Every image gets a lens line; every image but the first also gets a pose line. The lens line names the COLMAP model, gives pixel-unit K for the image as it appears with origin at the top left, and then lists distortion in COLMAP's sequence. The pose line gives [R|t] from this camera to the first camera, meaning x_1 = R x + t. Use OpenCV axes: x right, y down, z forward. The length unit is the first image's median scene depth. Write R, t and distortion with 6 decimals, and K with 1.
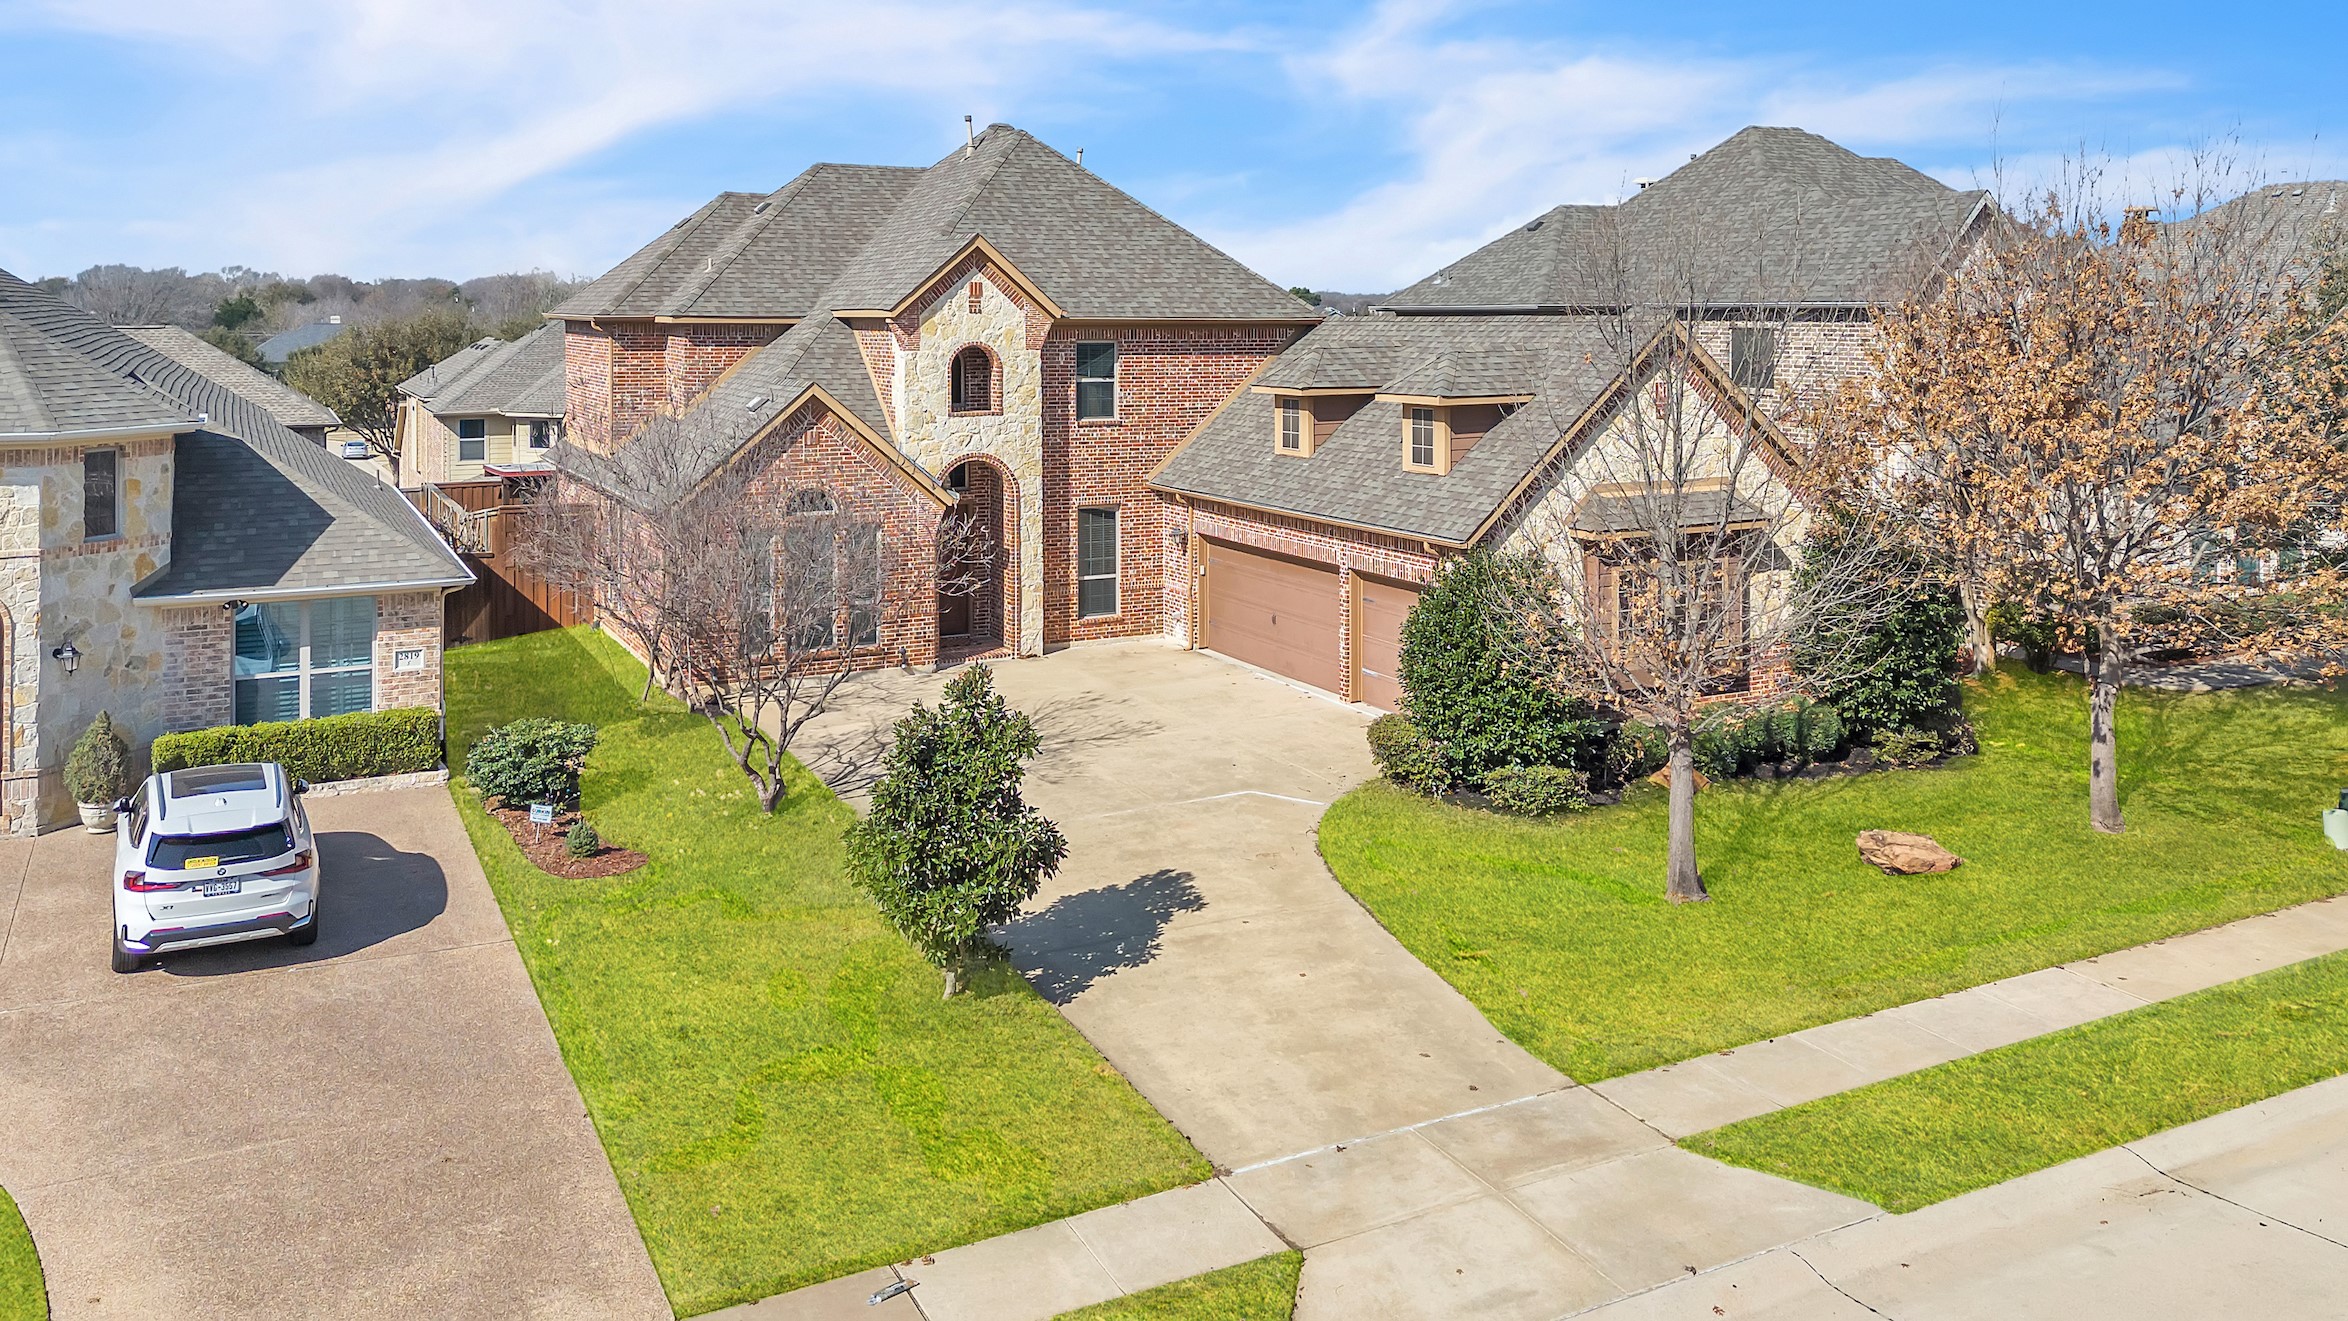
lens RADIAL K [[1777.9, 0, 1173.6], [0, 1777.9, 378.3], [0, 0, 1]] dist [0.029353, -0.002964]
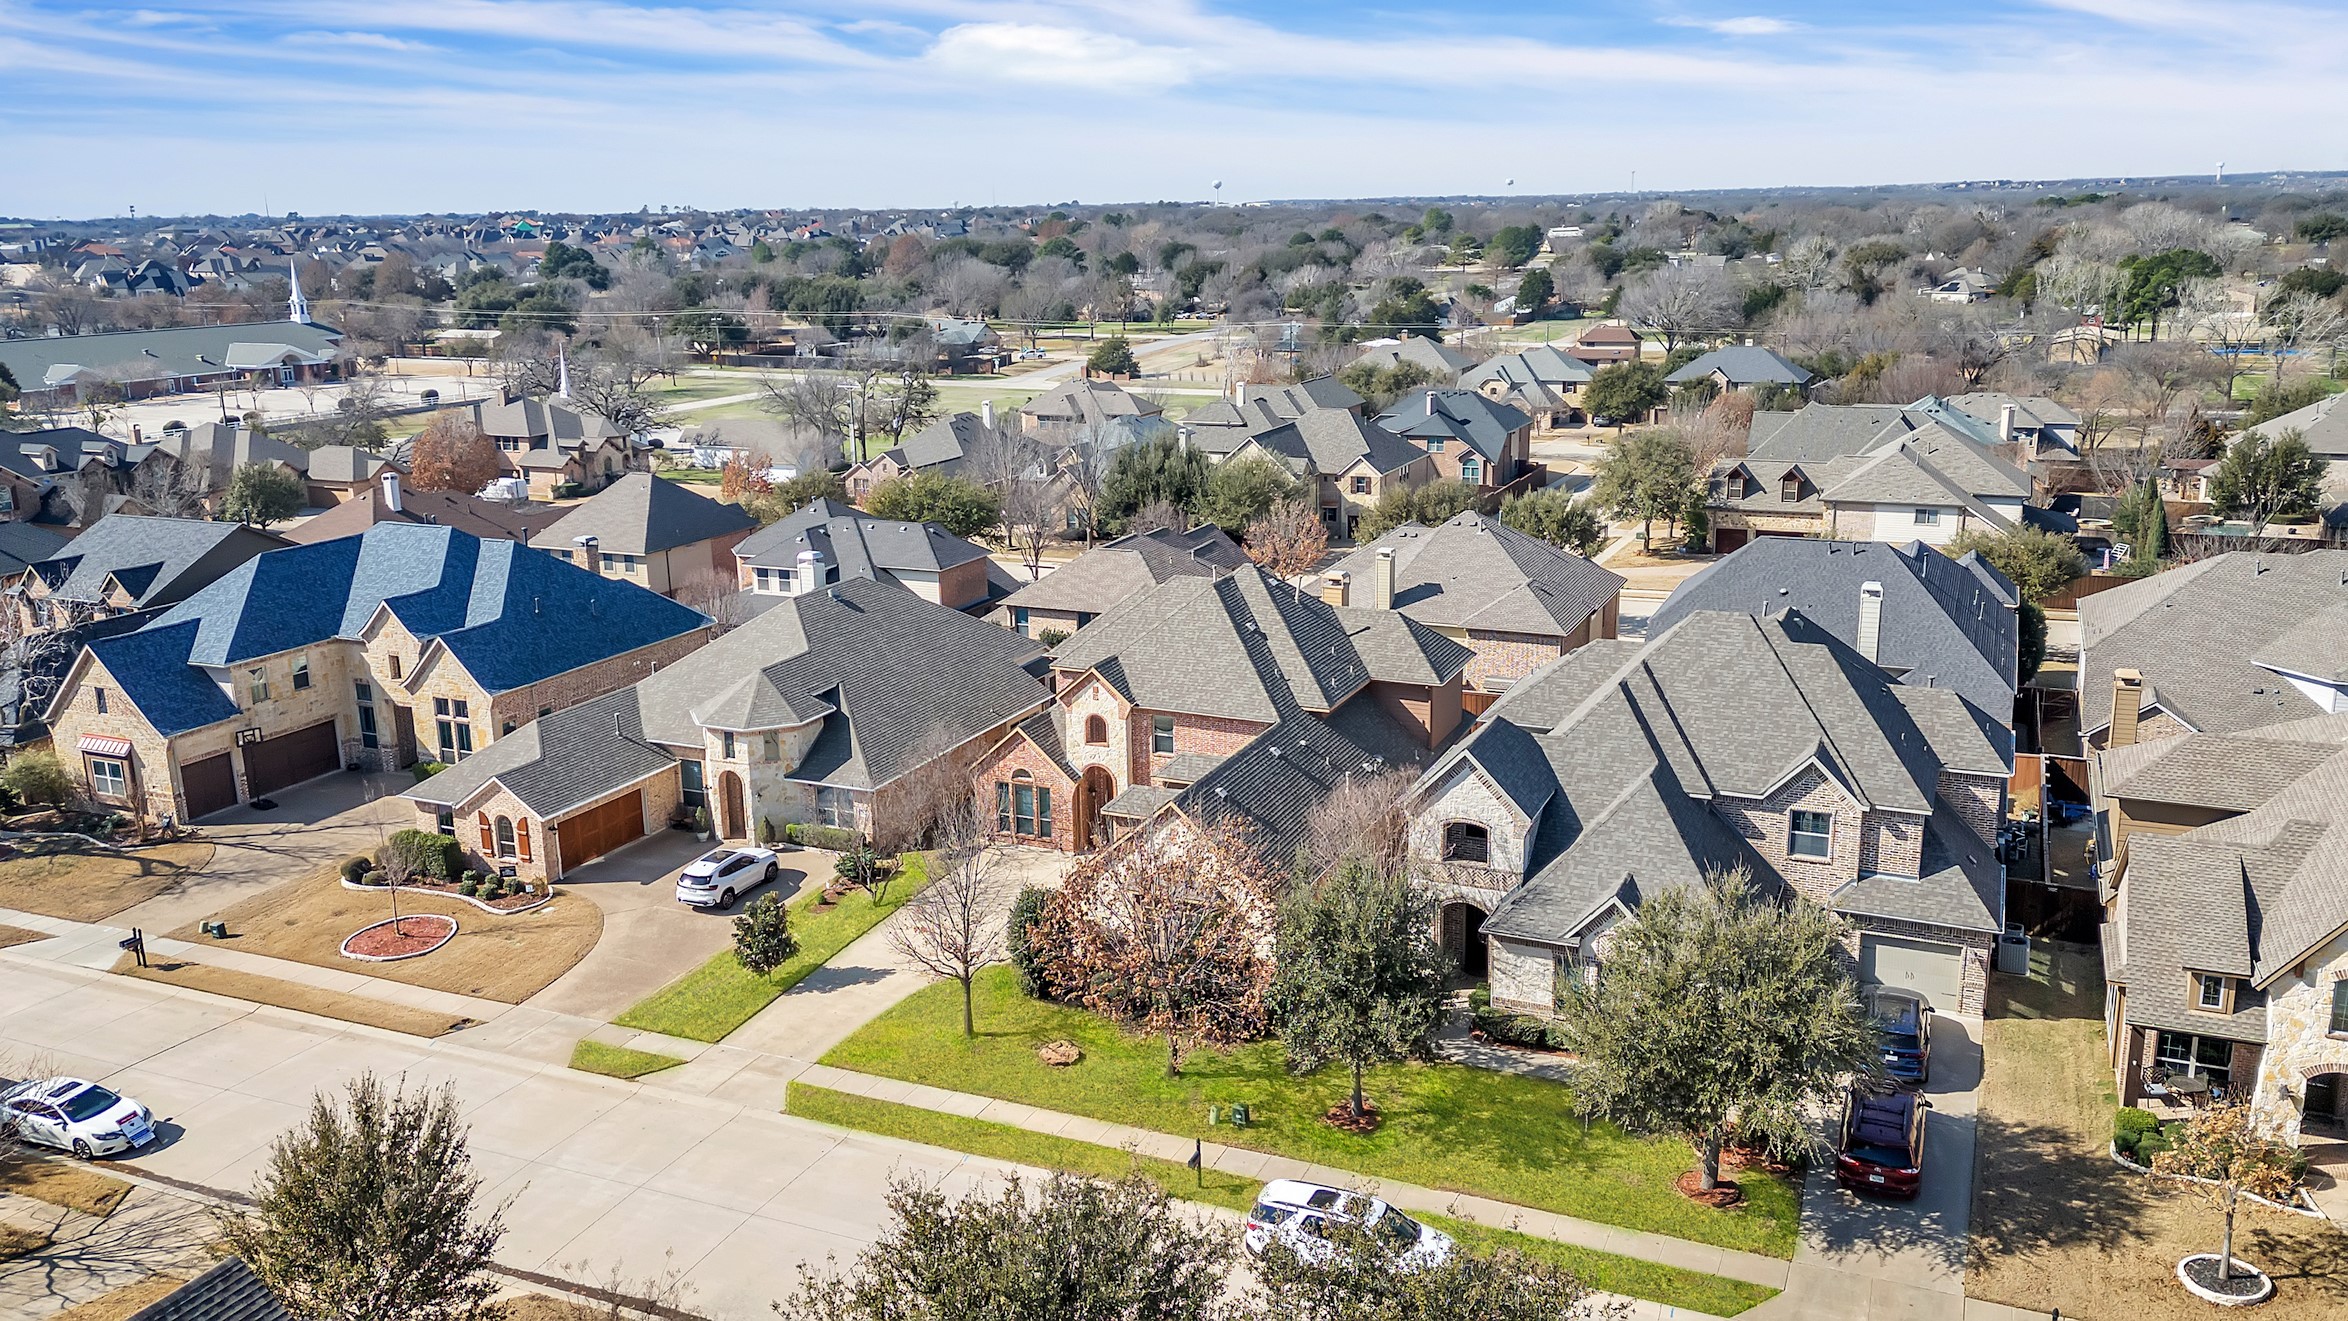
lens RADIAL K [[1739.5, 0, 1174.0], [0, 1739.5, 660.5], [0, 0, 1]] dist [0.049832, -0.001056]
pose [[0.633158, 0.183582, -0.751936, 1.768662], [-0.009663, 0.973265, 0.229481, -0.659905], [0.773962, -0.138032, 0.618005, -0.251667]]
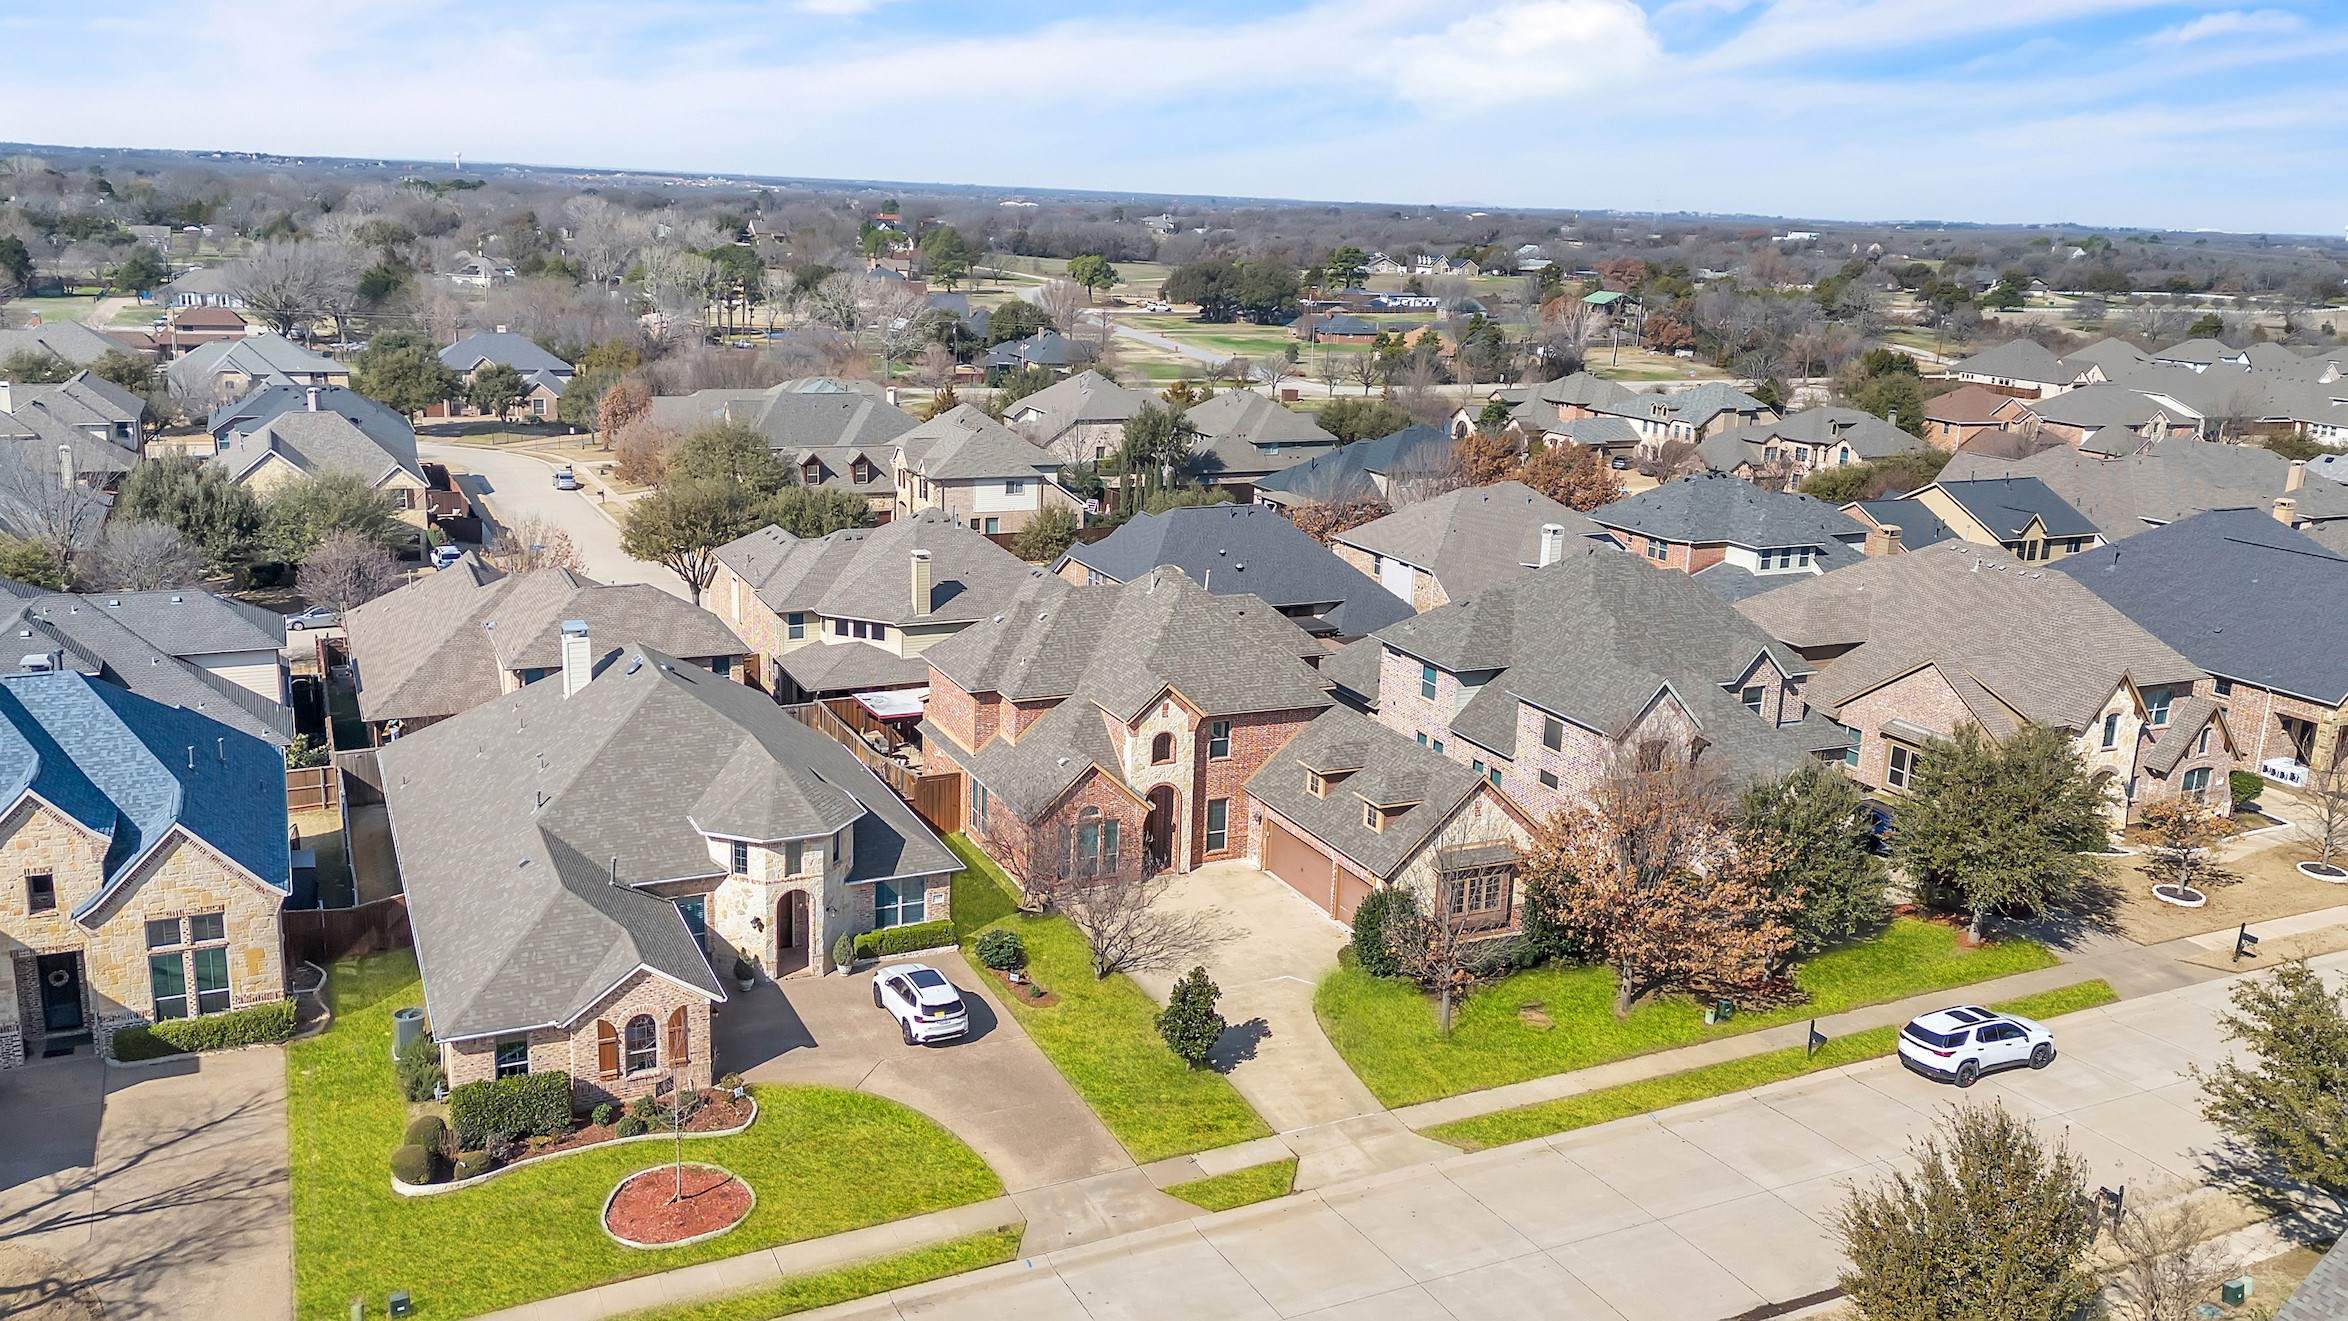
lens RADIAL K [[1767.9, 0, 1154.4], [0, 1767.9, 706.1], [0, 0, 1]] dist [0.098492, -0.109397]
pose [[0.998816, 0.041964, -0.024598, -0.086107], [-0.034898, 0.970495, 0.238584, -0.628247], [0.033884, -0.237443, 0.970810, -1.155716]]
